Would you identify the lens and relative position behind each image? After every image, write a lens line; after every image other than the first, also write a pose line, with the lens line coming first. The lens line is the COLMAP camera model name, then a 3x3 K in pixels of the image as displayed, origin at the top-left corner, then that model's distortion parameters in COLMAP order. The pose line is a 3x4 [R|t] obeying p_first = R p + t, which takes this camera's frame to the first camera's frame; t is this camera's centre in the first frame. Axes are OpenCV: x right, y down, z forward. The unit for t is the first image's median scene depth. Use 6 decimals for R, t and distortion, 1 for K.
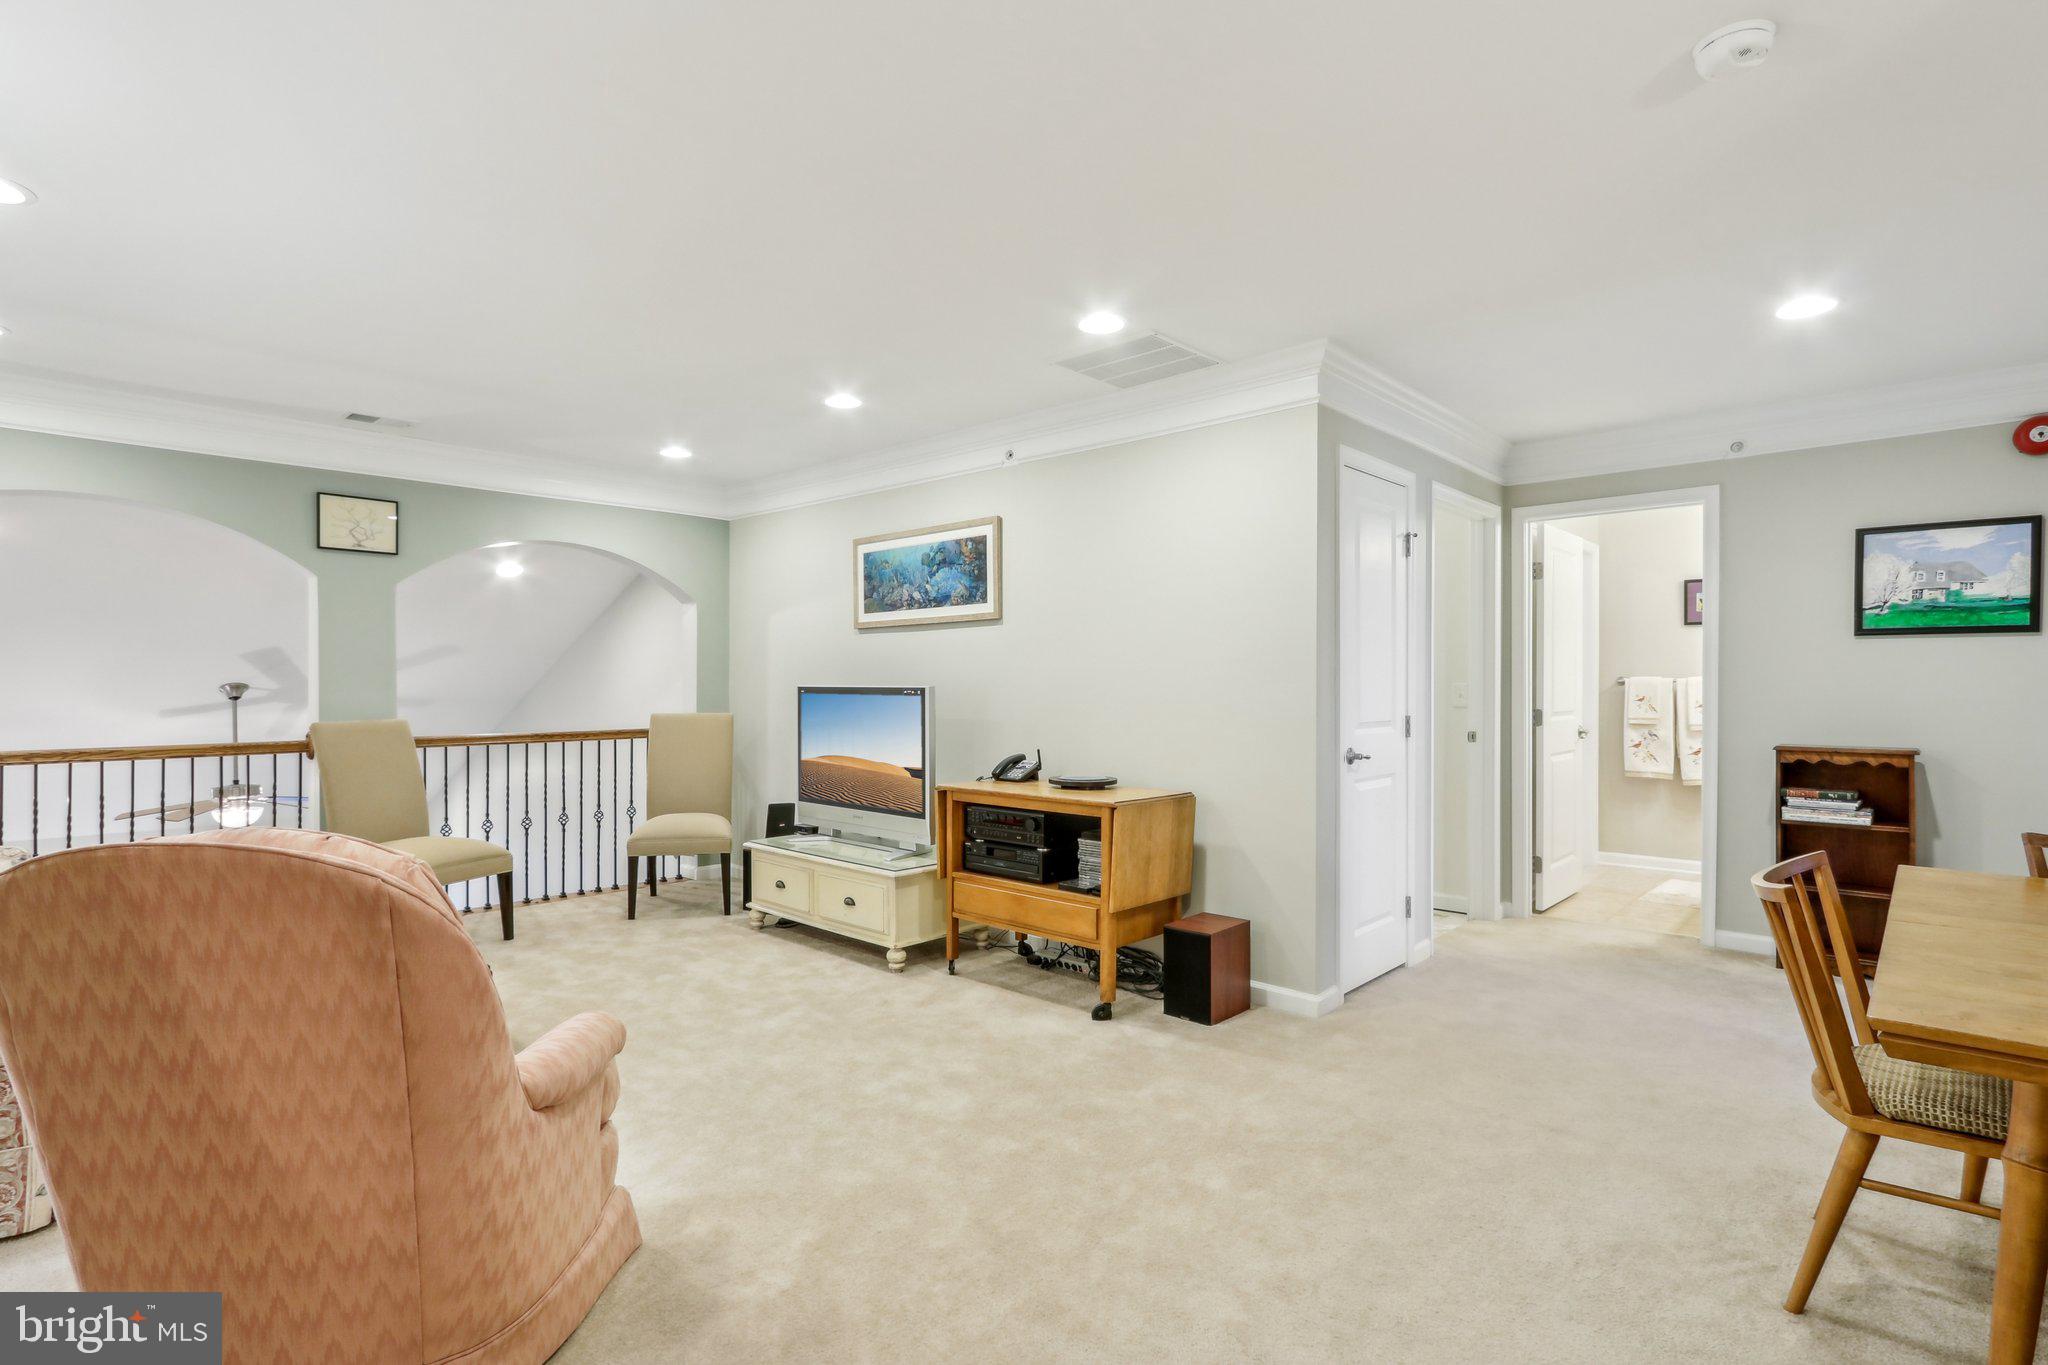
lens RADIAL K [[971.5, 0, 979.5], [0, 971.5, 690.8], [0, 0, 1]] dist [-0.001065, 0.001317]
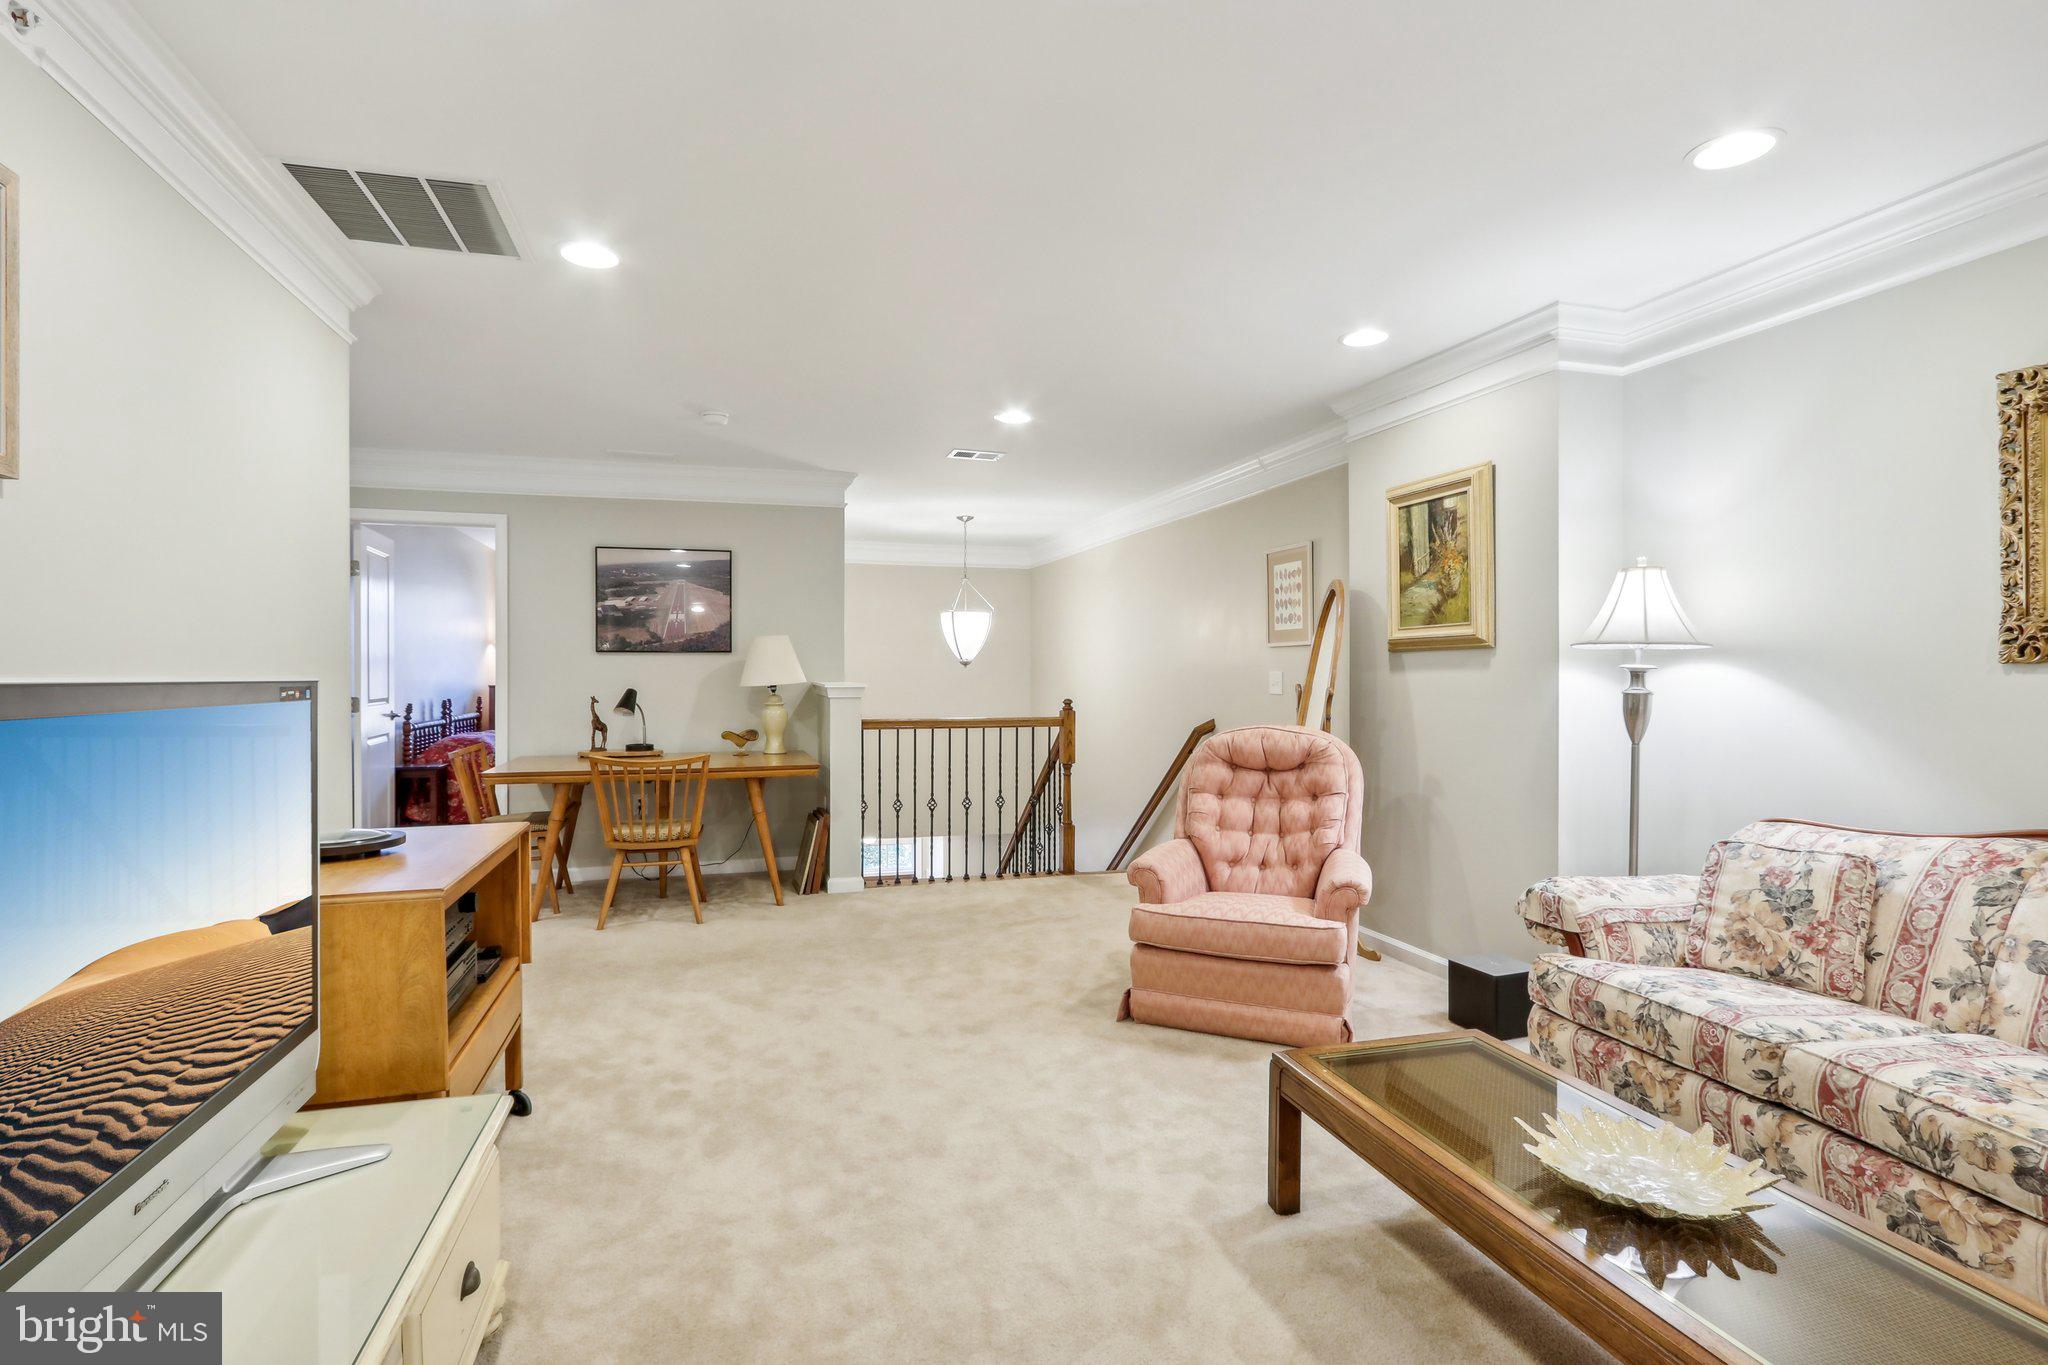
lens RADIAL K [[1041.7, 0, 1013.1], [0, 1041.7, 682.1], [0, 0, 1]] dist [-0.012686, 0.003017]
pose [[-0.870023, -0.000834, 0.493010, -0.455975], [0.006540, 0.999891, 0.013233, -0.006045], [-0.492967, 0.014737, -0.869923, 1.129972]]
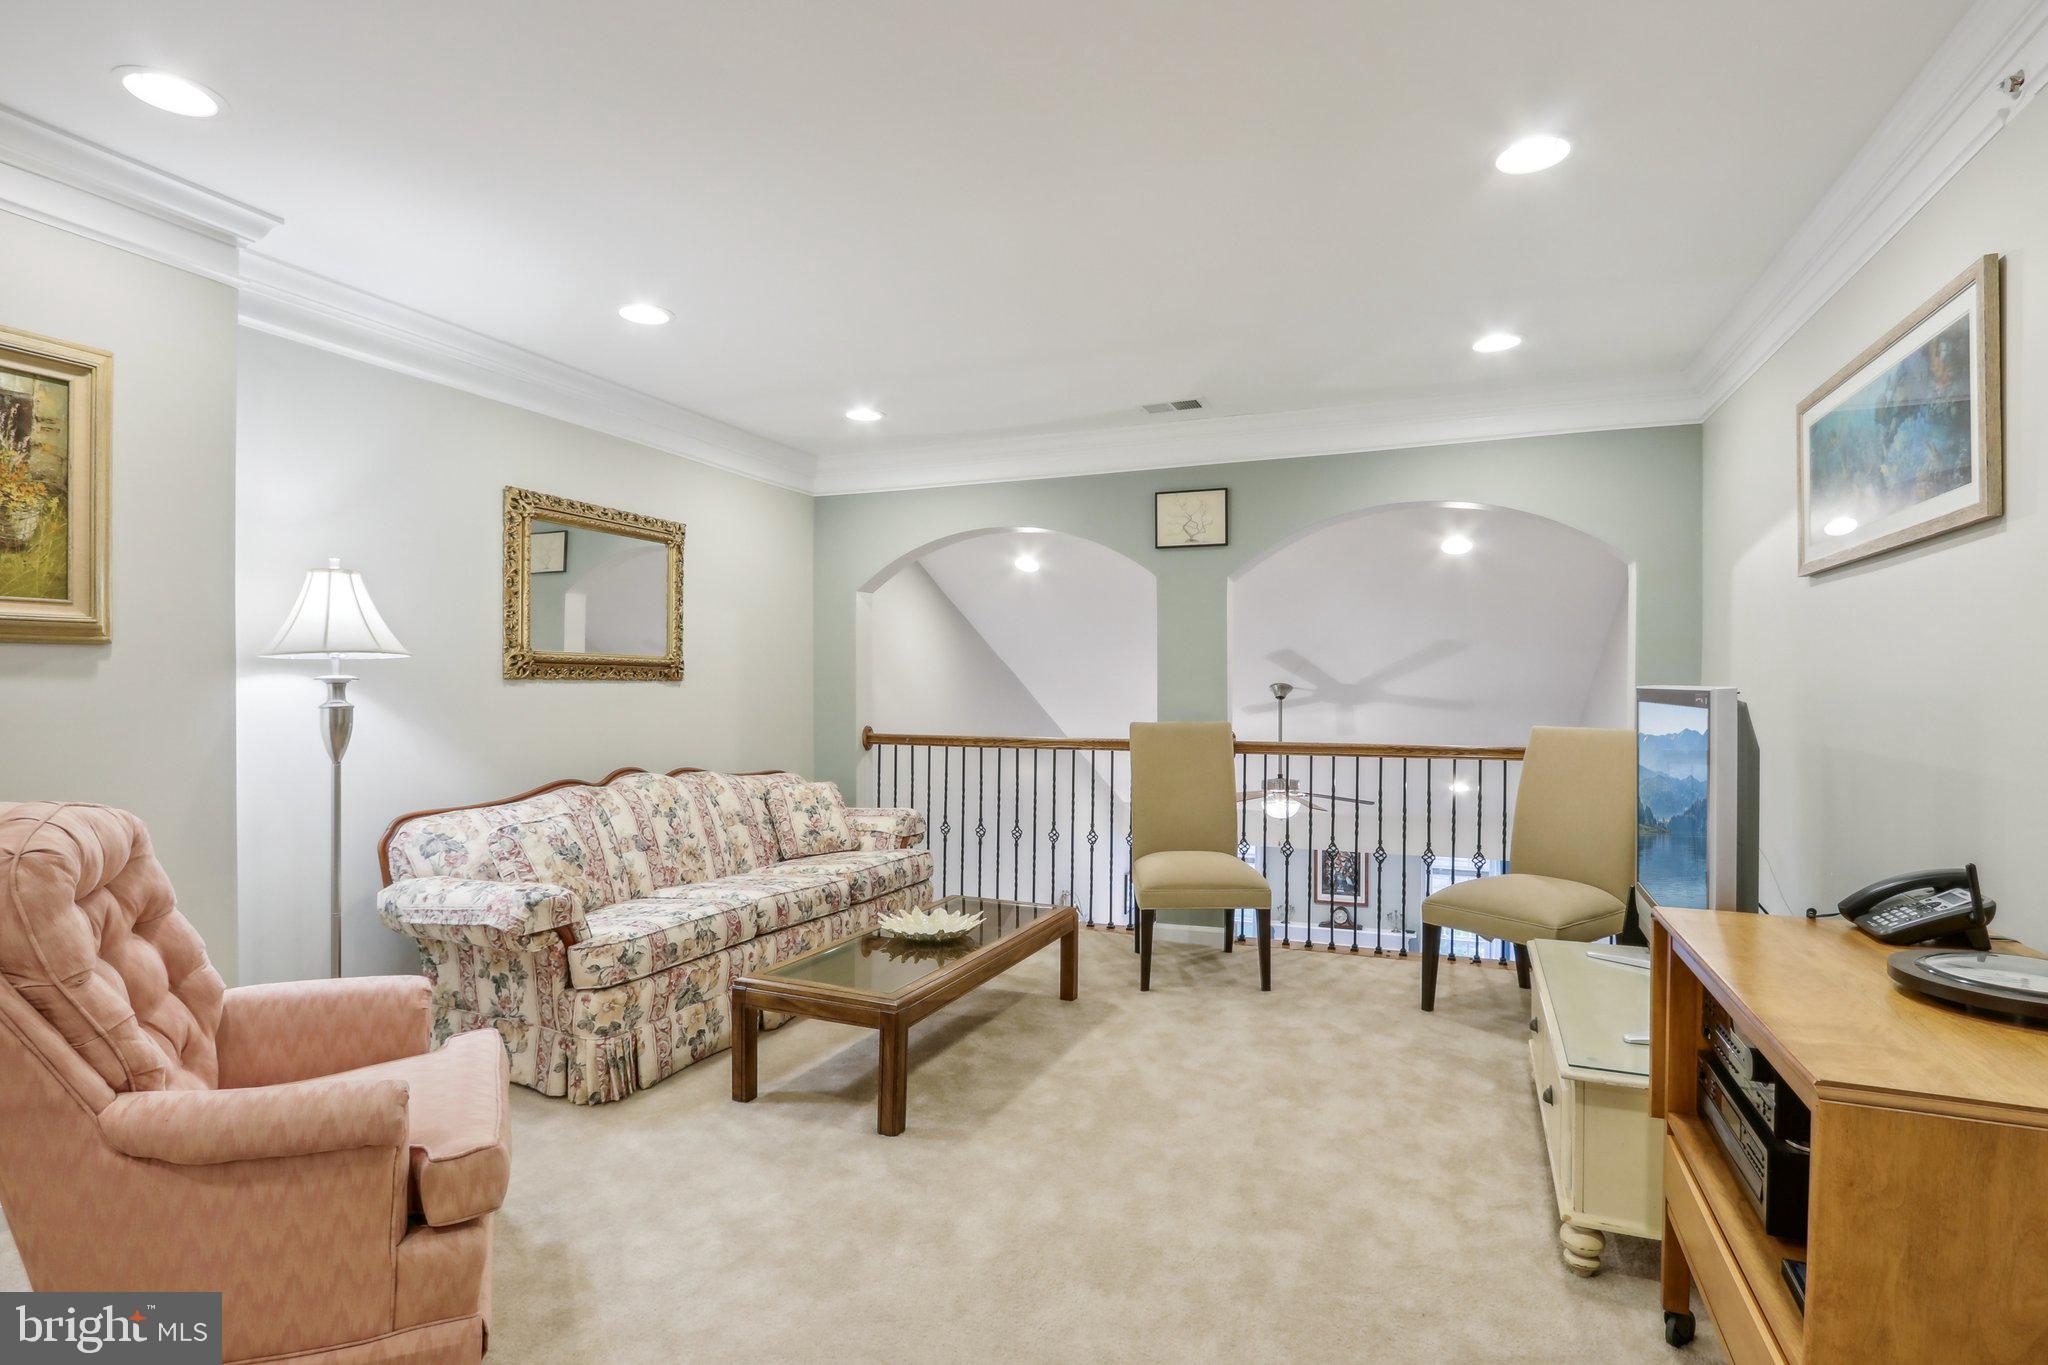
lens RADIAL K [[1018.3, 0, 1024.0], [0, 1018.3, 687.8], [0, 0, 1]] dist [-0.011628, 0.000928]
pose [[0.372404, 0.003676, -0.928063, 0.249267], [-0.008239, 0.999966, 0.000654, -0.002307], [0.928034, 0.007403, 0.372422, 0.484470]]
